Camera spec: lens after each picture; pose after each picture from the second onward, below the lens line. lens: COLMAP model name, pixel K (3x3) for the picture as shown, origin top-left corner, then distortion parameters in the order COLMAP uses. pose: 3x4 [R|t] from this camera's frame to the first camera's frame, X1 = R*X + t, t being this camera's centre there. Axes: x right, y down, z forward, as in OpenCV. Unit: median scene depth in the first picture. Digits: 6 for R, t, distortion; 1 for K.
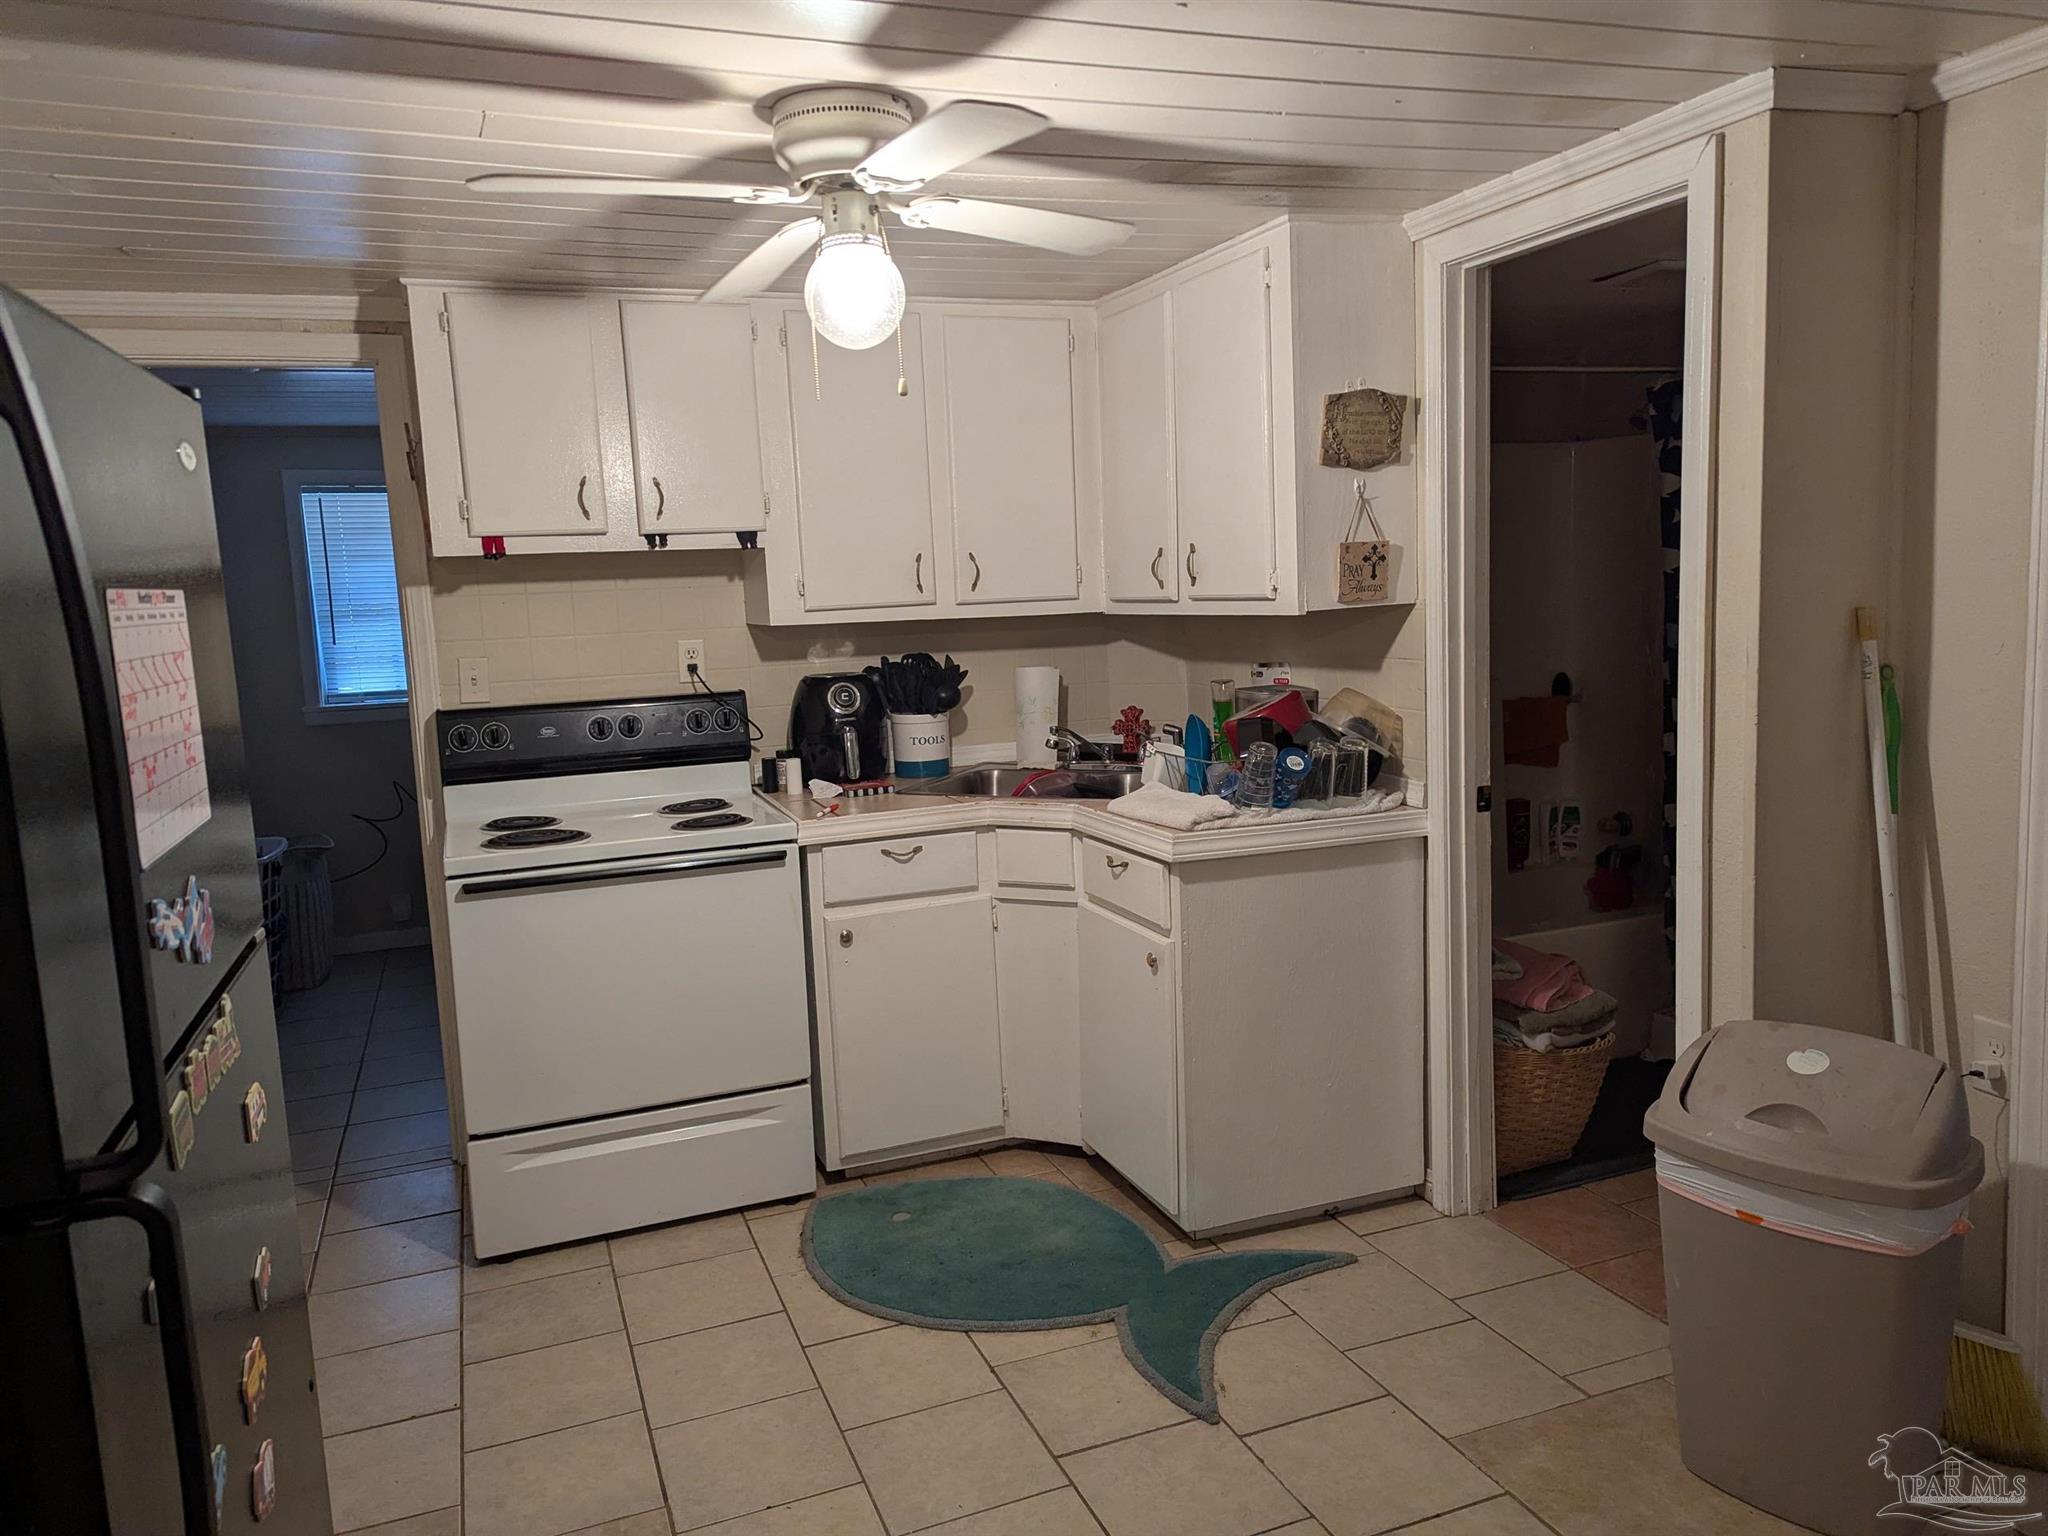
lens RADIAL K [[1457.8, 0, 1023.4], [0, 1457.8, 774.8], [0, 0, 1]] dist [0.060389, -0.020663]
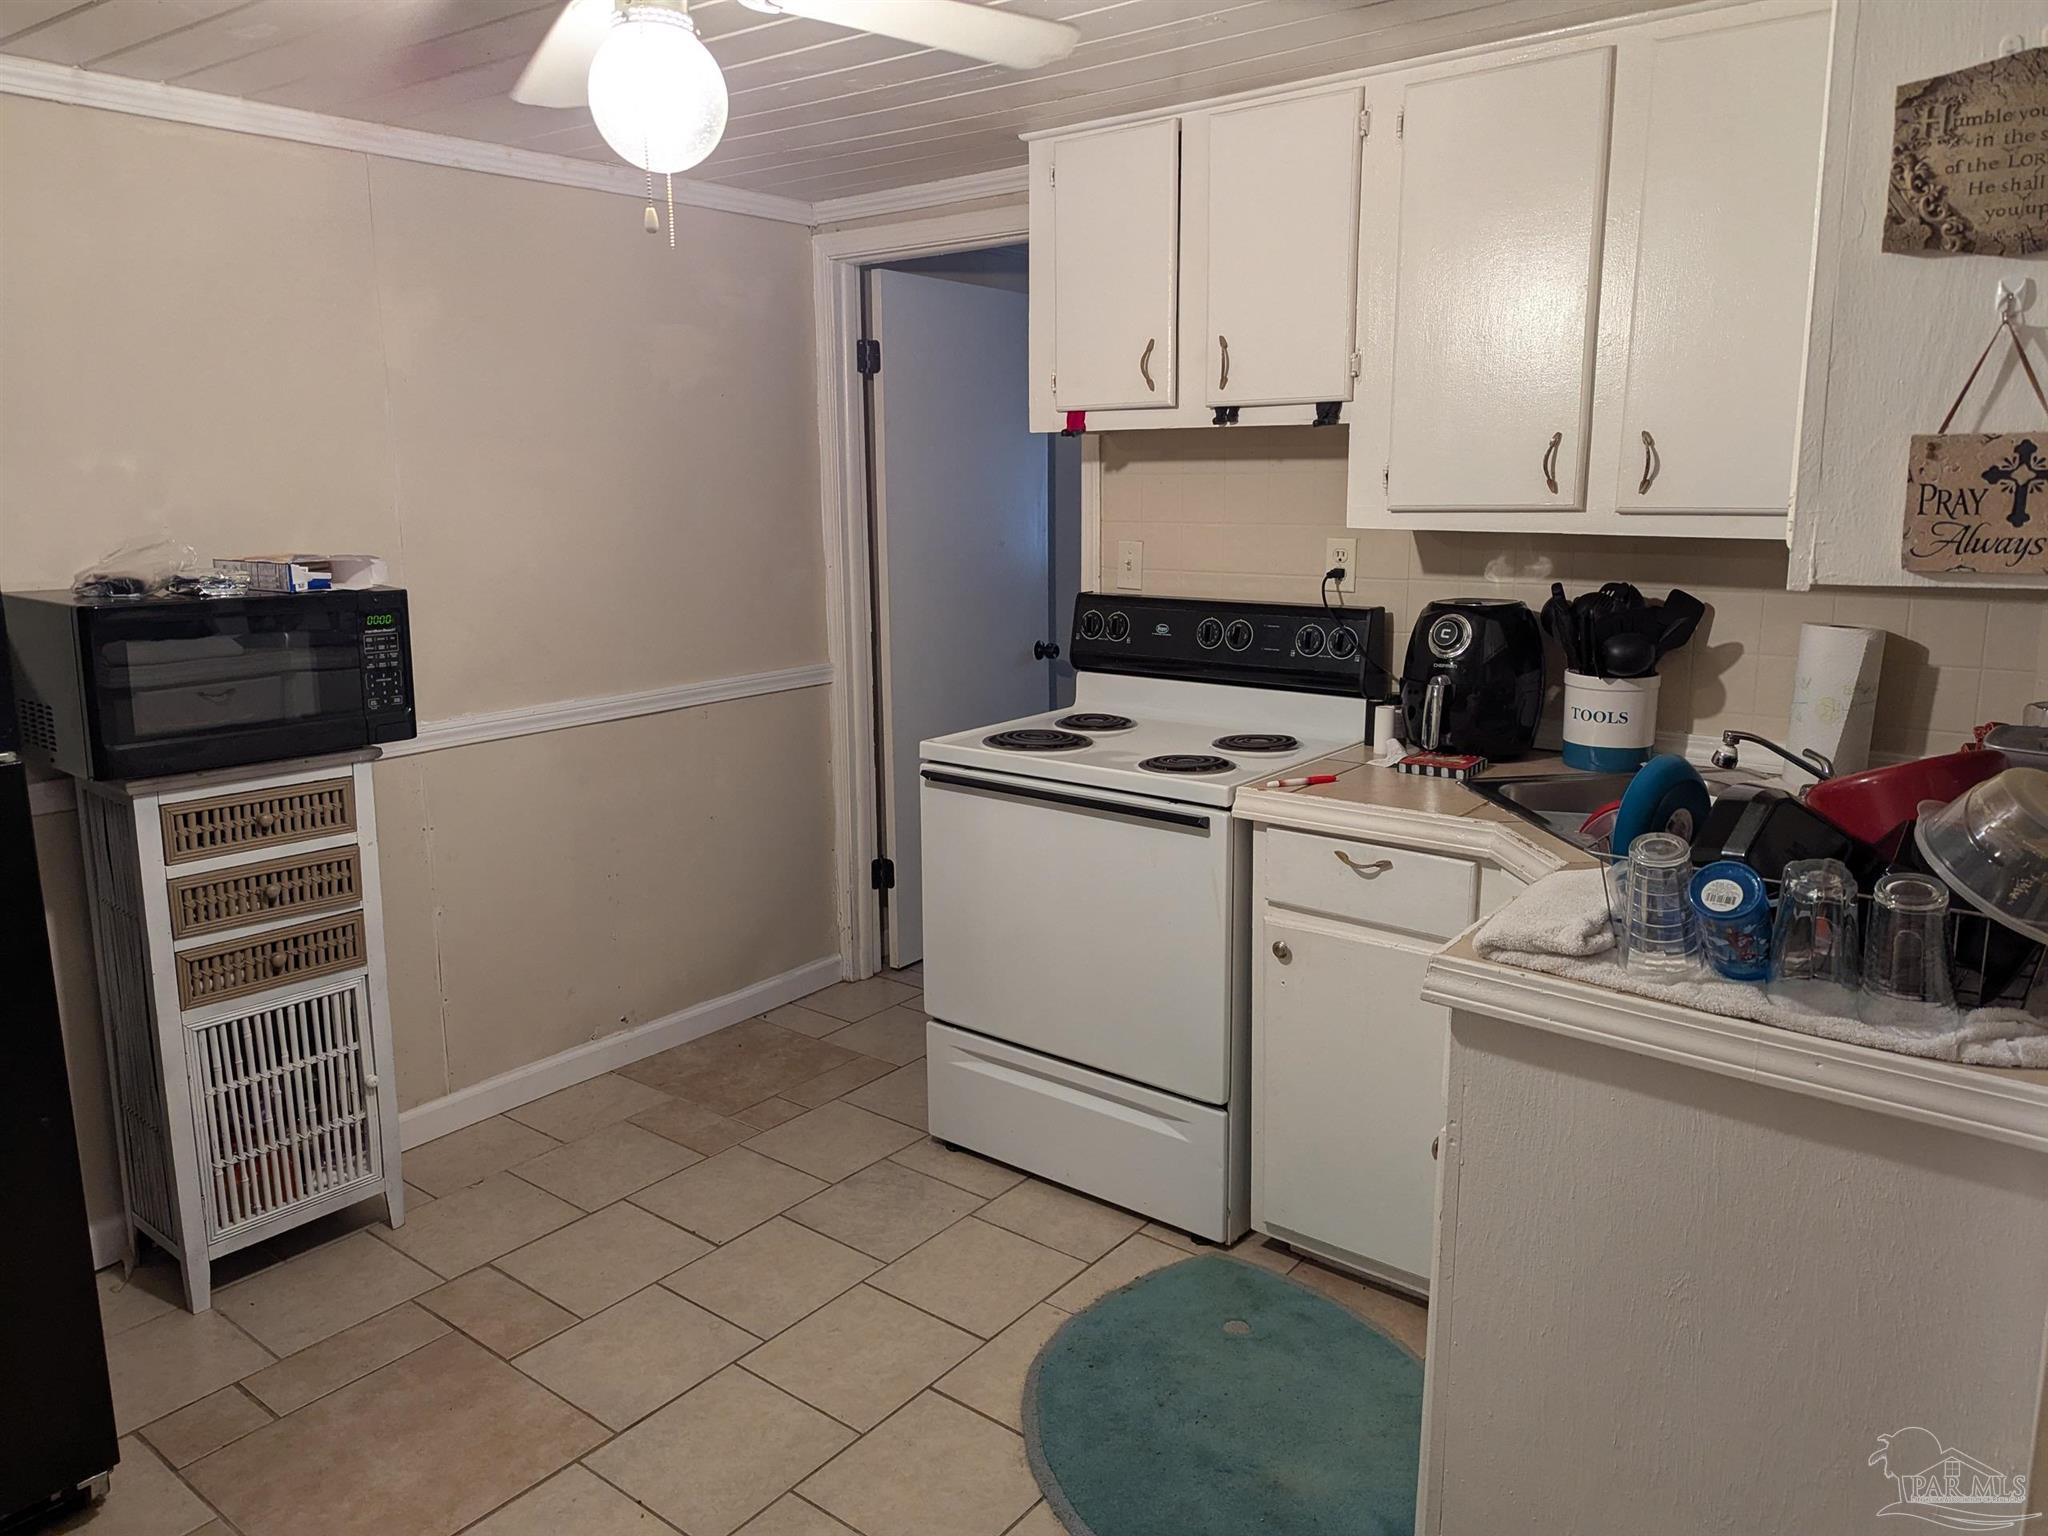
lens RADIAL K [[1457.8, 0, 1019.6], [0, 1457.8, 755.7], [0, 0, 1]] dist [0.060389, -0.020663]
pose [[0.495155, 0.205772, -0.844085, 0.431726], [-0.129519, 0.978174, 0.162482, -0.093254], [0.859096, 0.028871, 0.510999, 0.497354]]
